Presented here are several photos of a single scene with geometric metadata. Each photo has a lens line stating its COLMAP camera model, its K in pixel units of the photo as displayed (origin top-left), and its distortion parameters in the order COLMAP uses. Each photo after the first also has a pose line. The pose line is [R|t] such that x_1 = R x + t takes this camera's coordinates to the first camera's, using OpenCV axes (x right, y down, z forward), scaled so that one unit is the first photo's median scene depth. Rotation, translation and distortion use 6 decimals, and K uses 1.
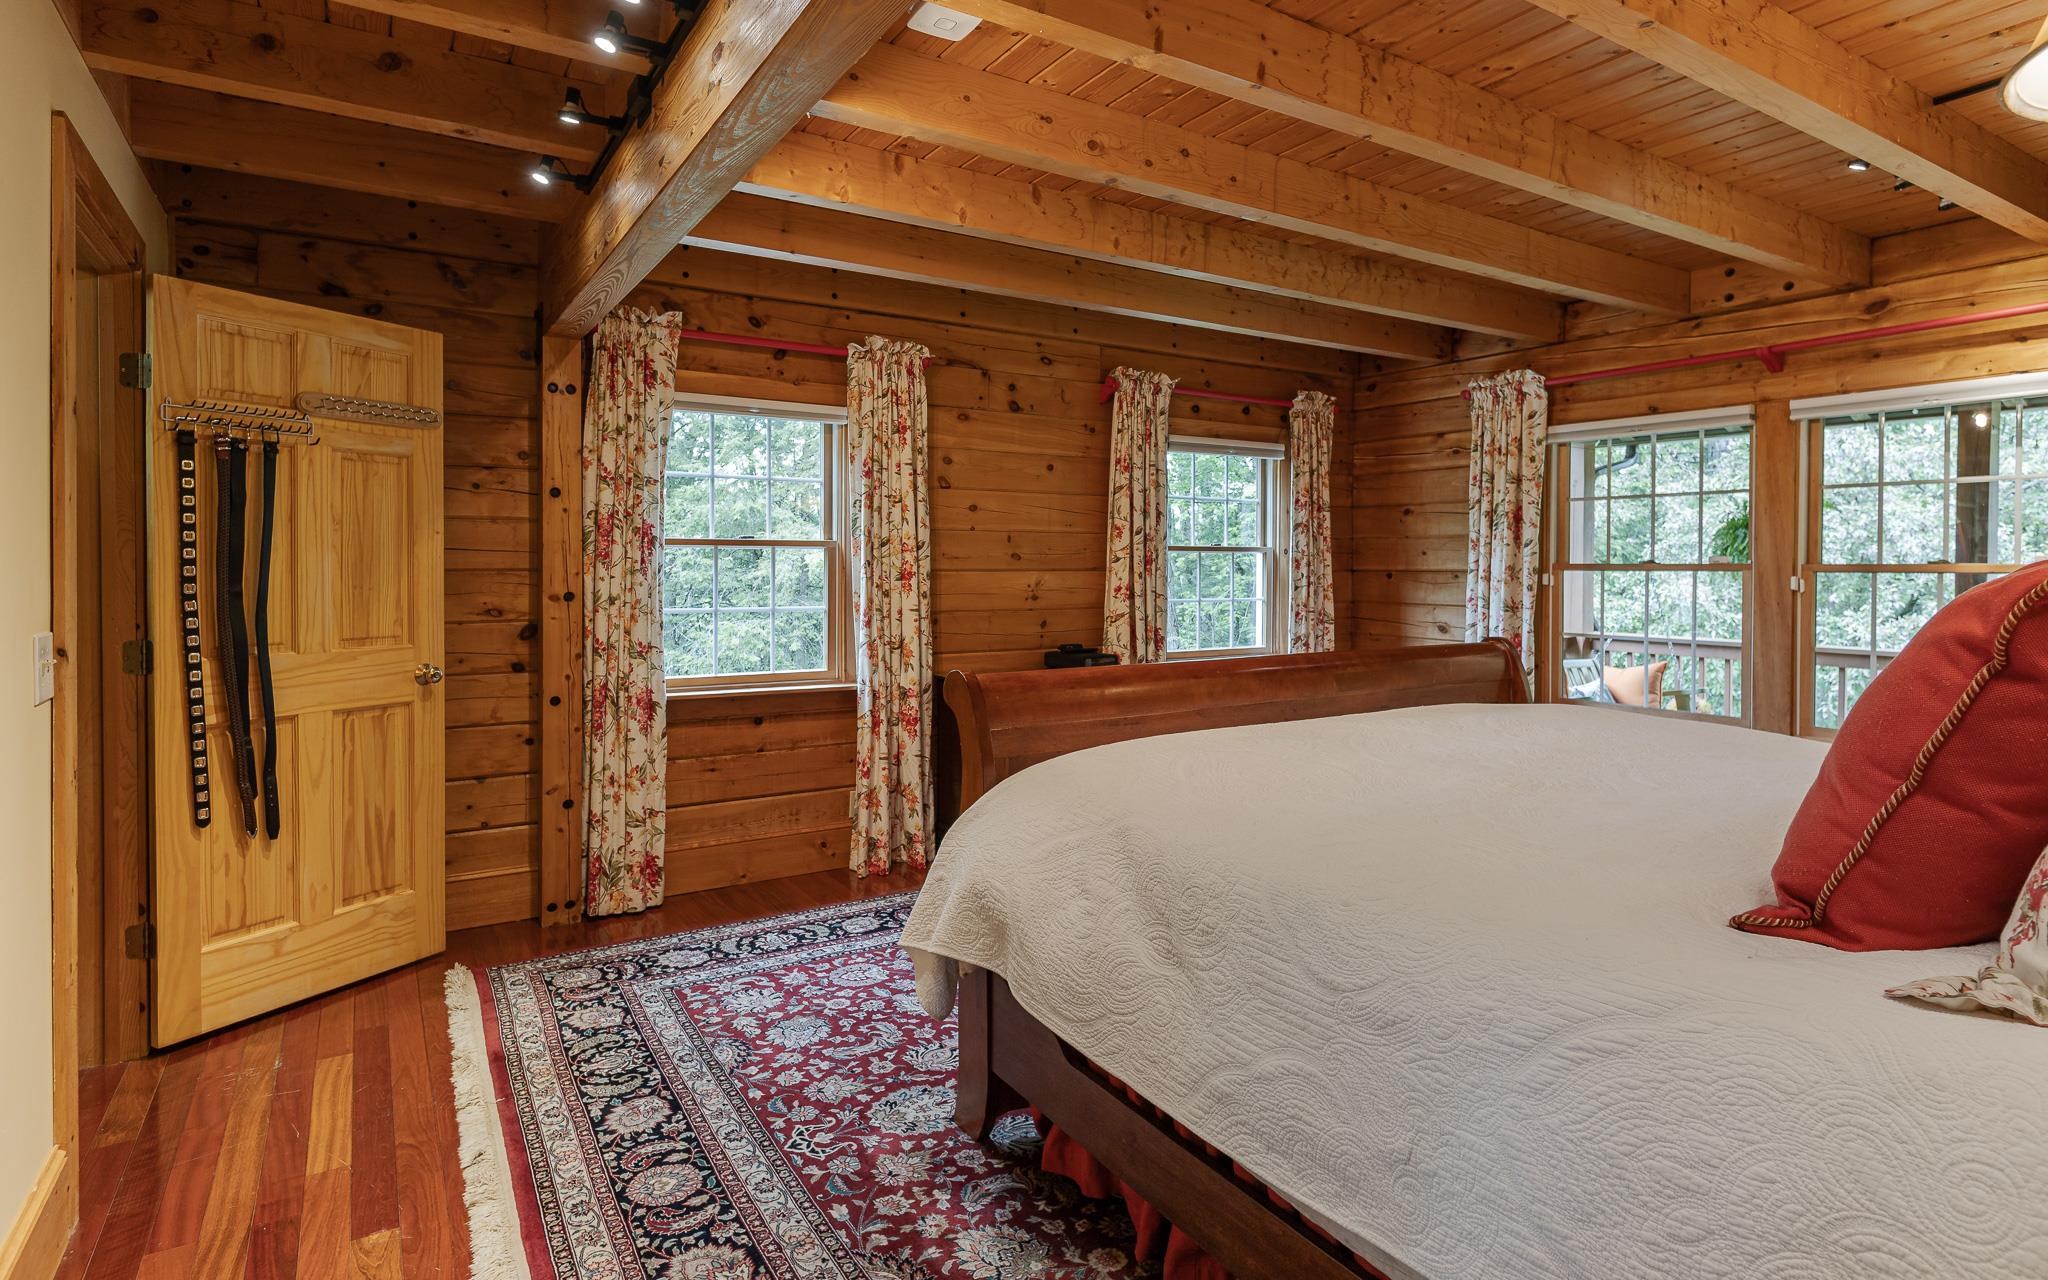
lens RADIAL K [[1087.3, 0, 1072.5], [0, 1087.3, 578.9], [0, 0, 1]] dist [0.007078, 0.001223]
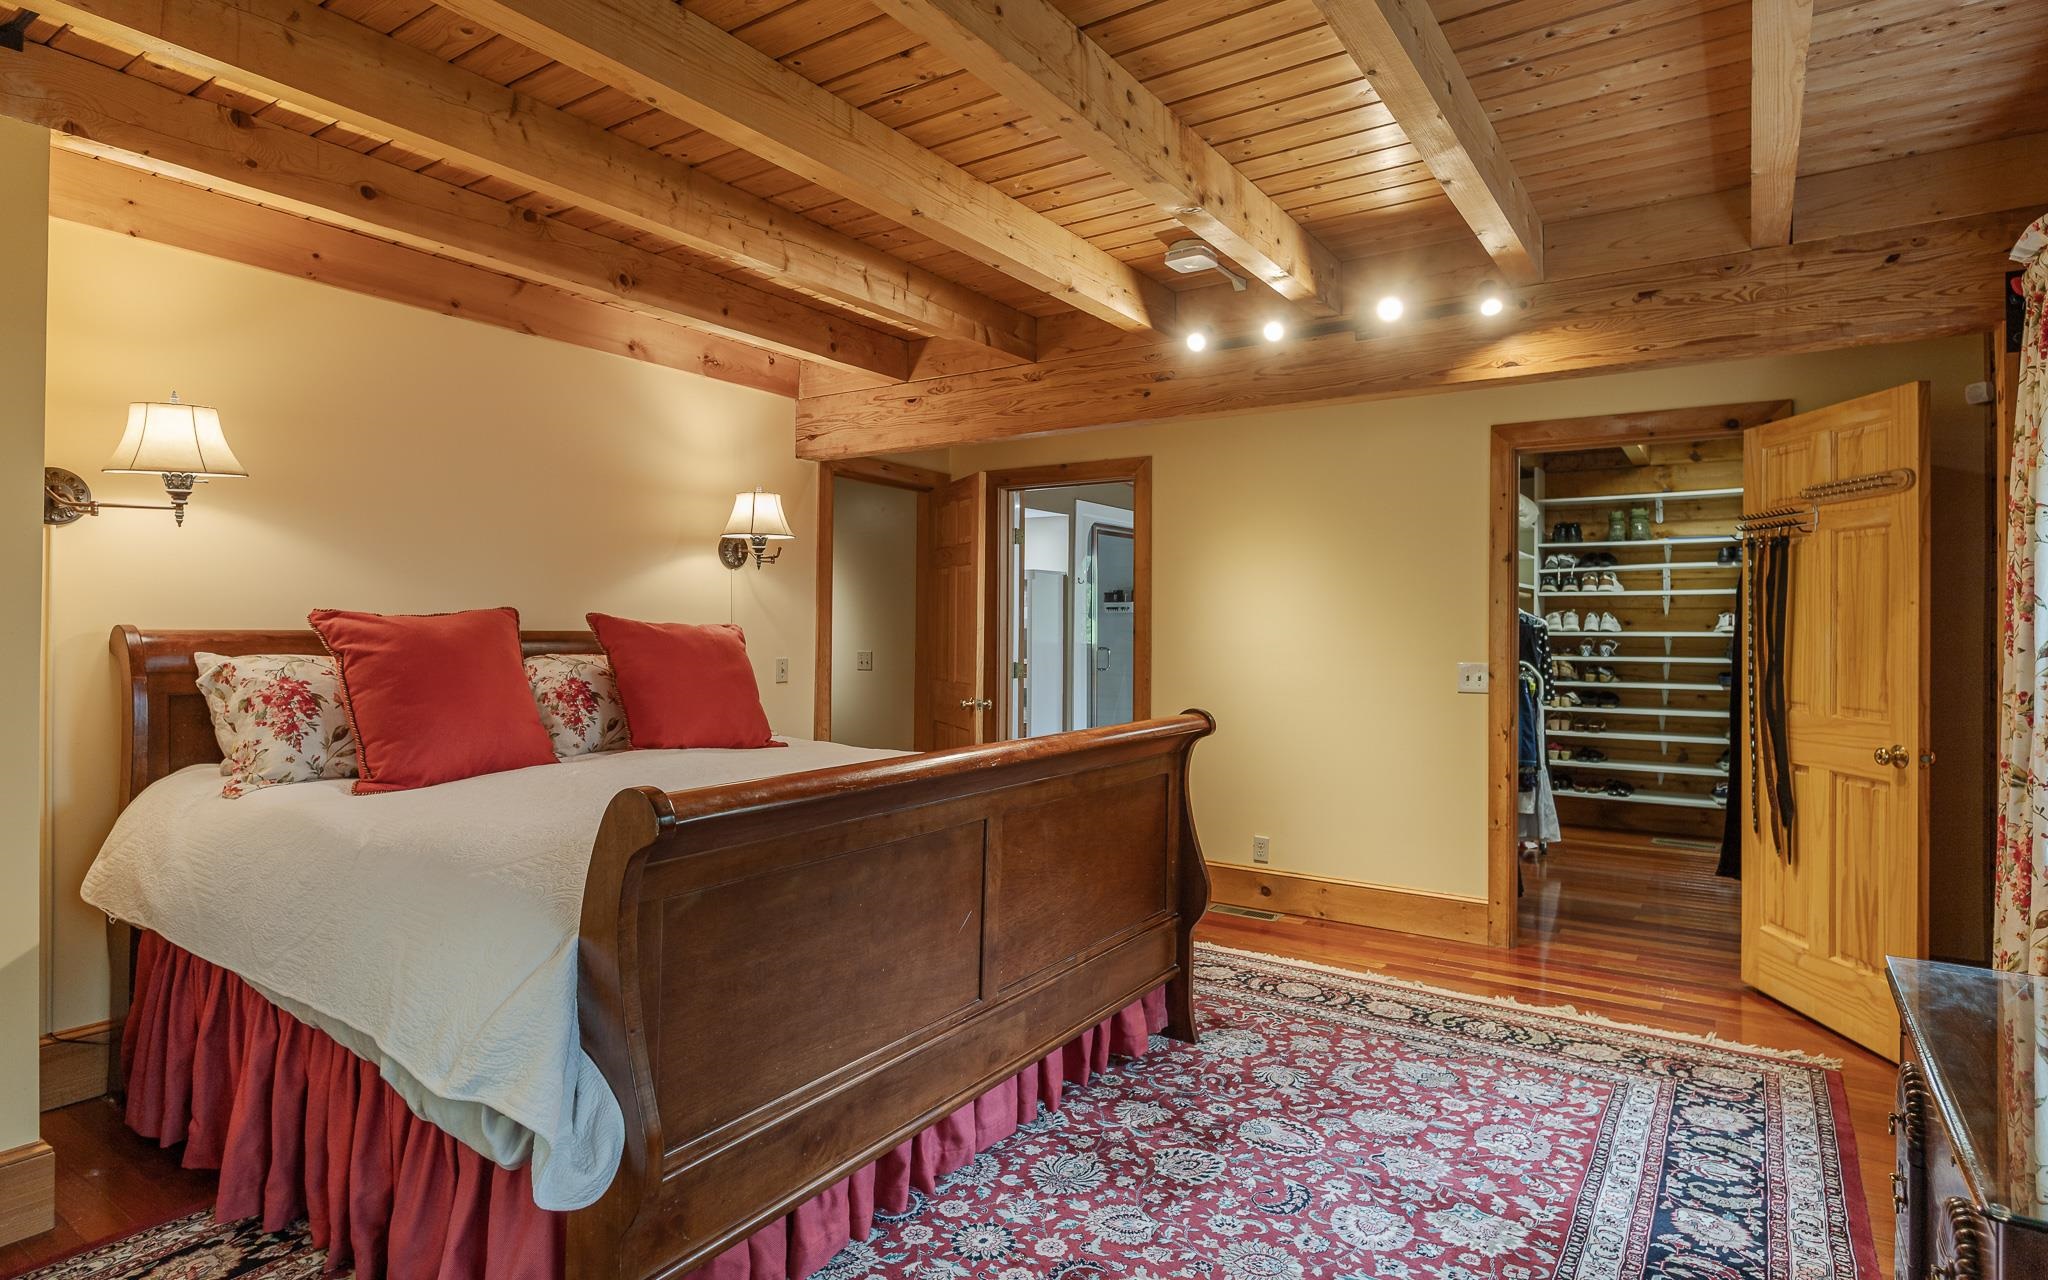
lens RADIAL K [[1087.3, 0, 1031.3], [0, 1087.3, 627.3], [0, 0, 1]] dist [0.007078, 0.001223]
pose [[-0.928258, -0.005619, -0.371895, 0.504857], [-0.012109, 0.999812, 0.015118, -0.031126], [0.371741, 0.018536, -0.928152, 1.847205]]
